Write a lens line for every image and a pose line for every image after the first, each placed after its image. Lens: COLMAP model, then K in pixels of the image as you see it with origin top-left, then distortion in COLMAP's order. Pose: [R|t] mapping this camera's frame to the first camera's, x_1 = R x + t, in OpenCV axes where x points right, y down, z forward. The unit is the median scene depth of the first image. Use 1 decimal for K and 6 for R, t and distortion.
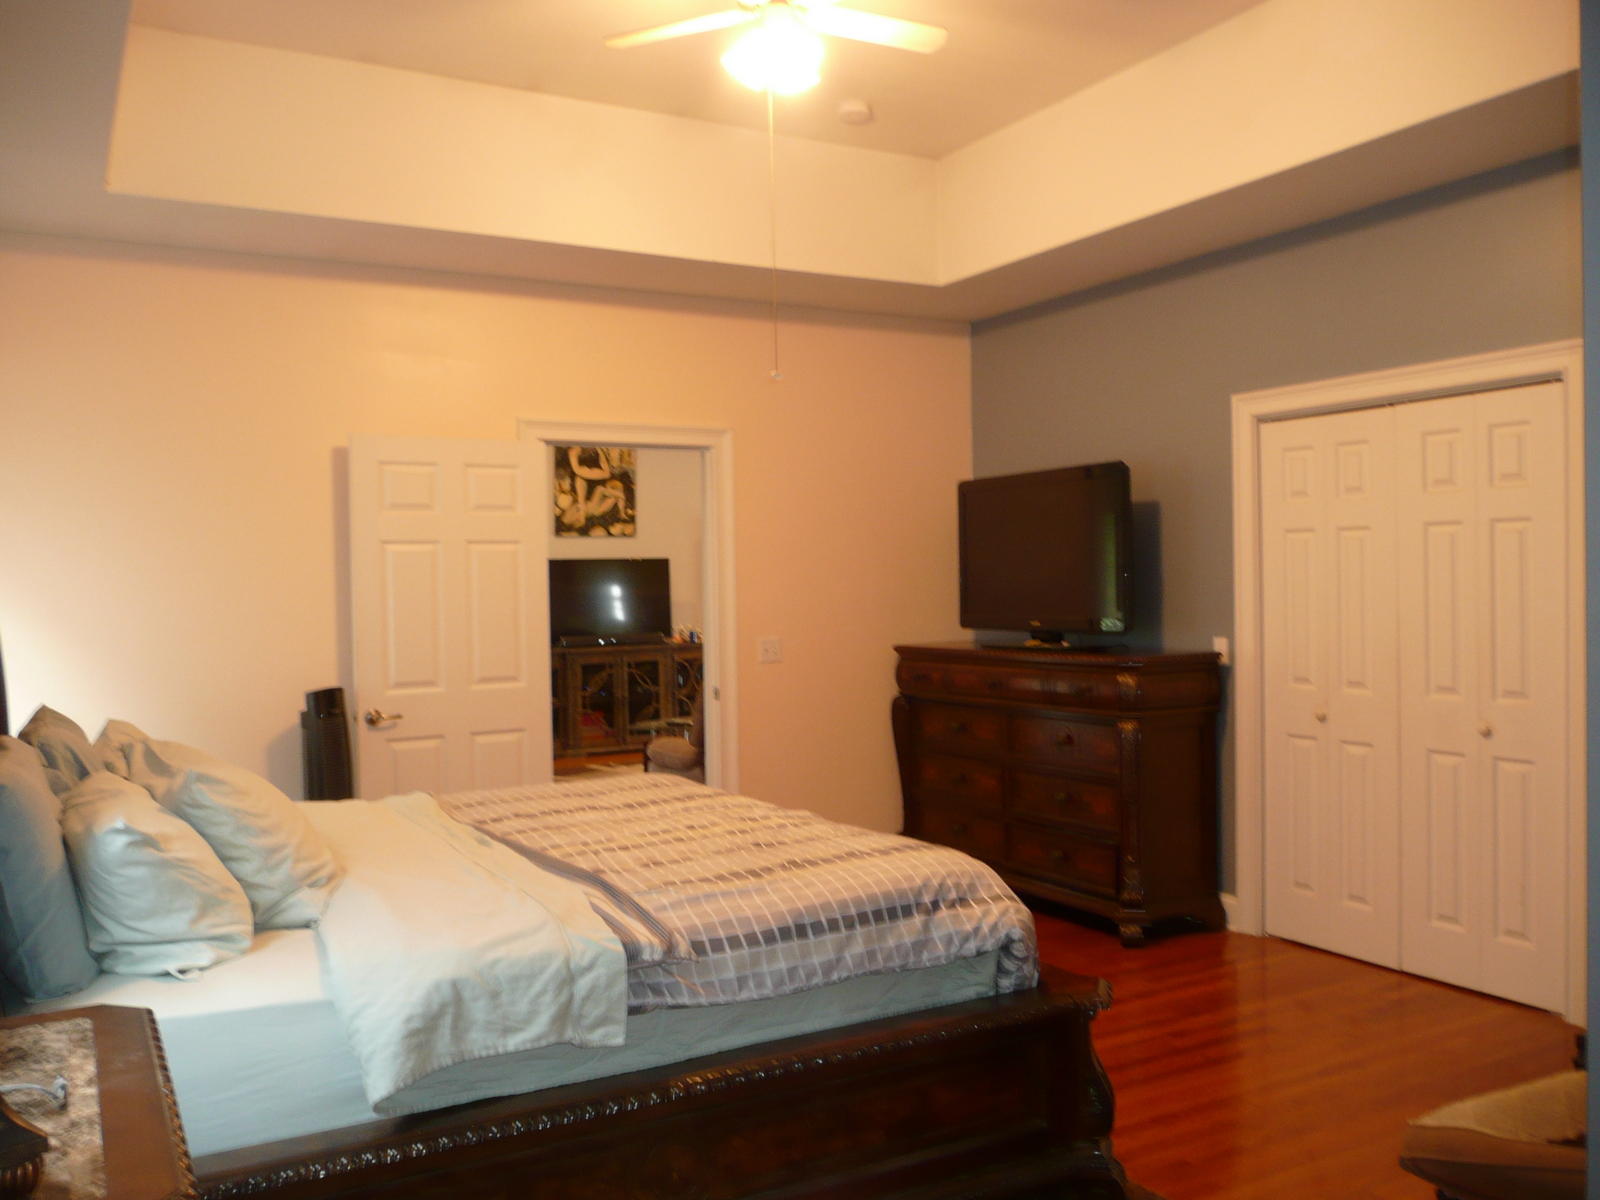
lens RADIAL K [[1346.6, 0, 795.2], [0, 1346.6, 601.9], [0, 0, 1]] dist [-0.033060, 0.031498]
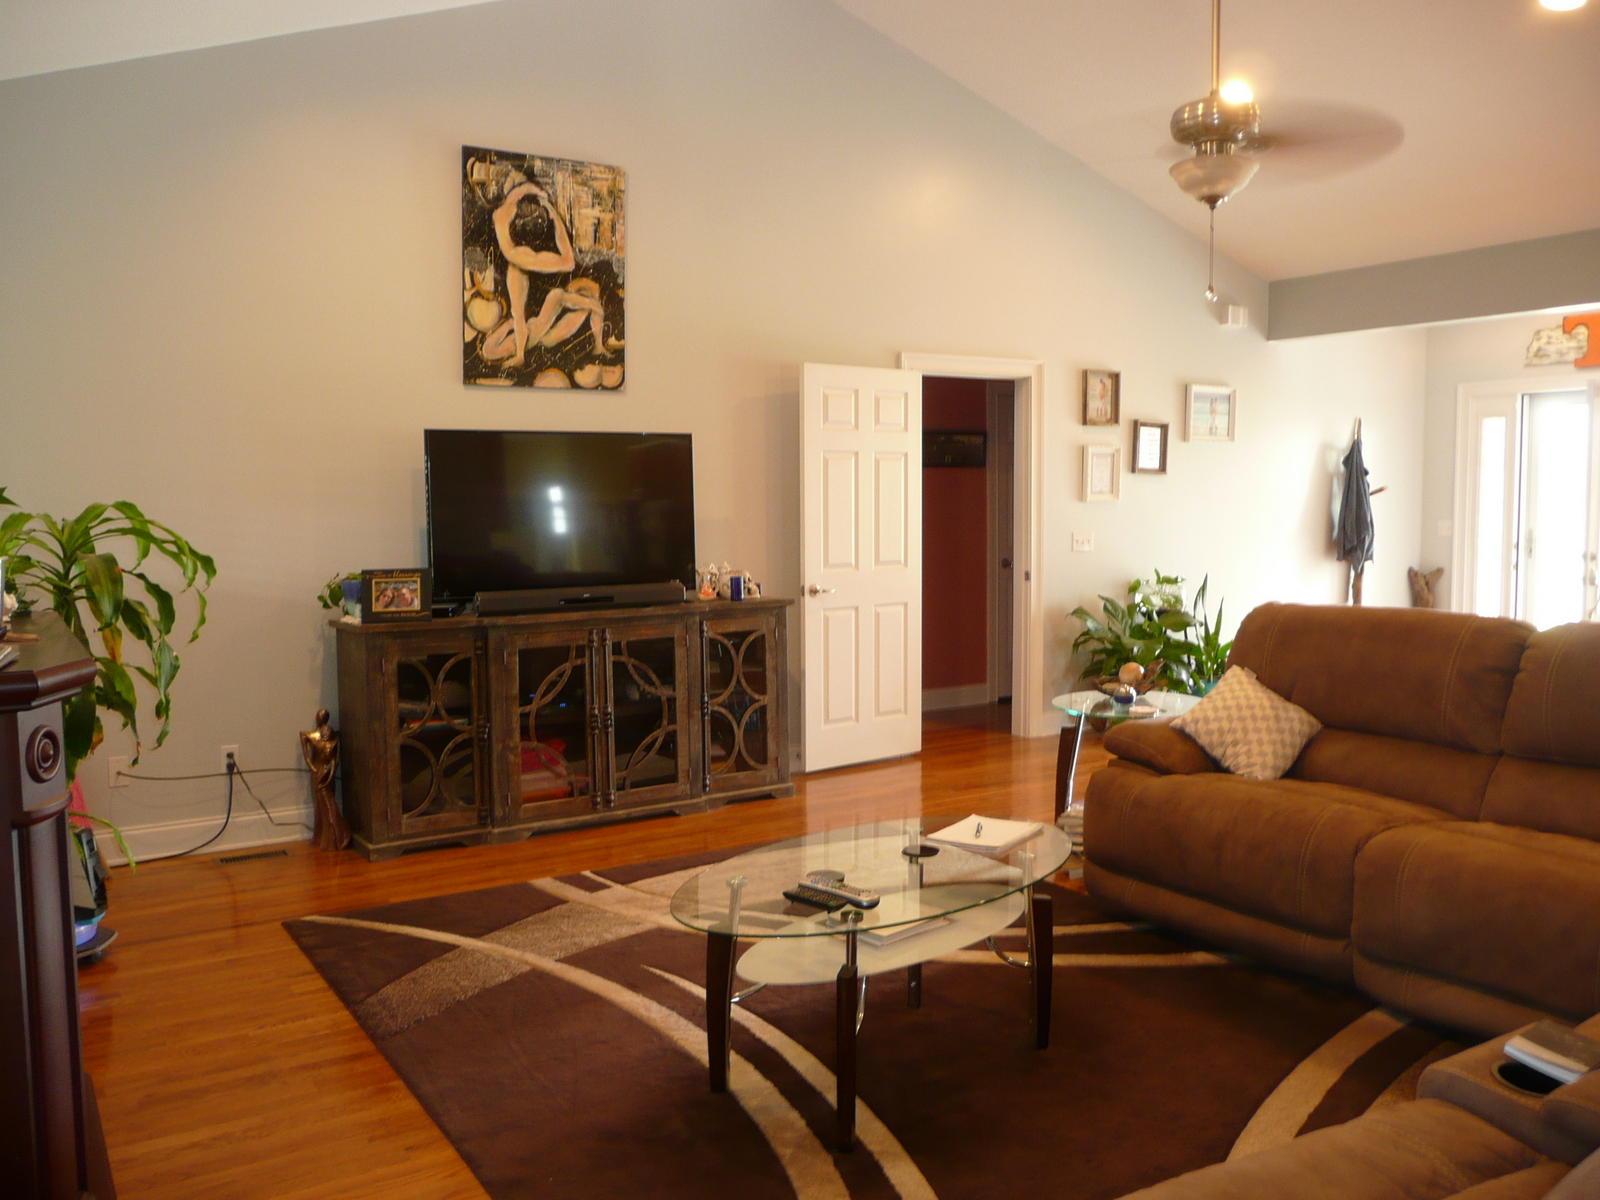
lens RADIAL K [[1346.6, 0, 805.7], [0, 1346.6, 596.2], [0, 0, 1]] dist [-0.033060, 0.031498]
pose [[0.998439, 0.008532, 0.055189, -0.078704], [-0.012444, 0.997403, 0.070937, -0.007789], [-0.054440, -0.071514, 0.995953, 0.489138]]
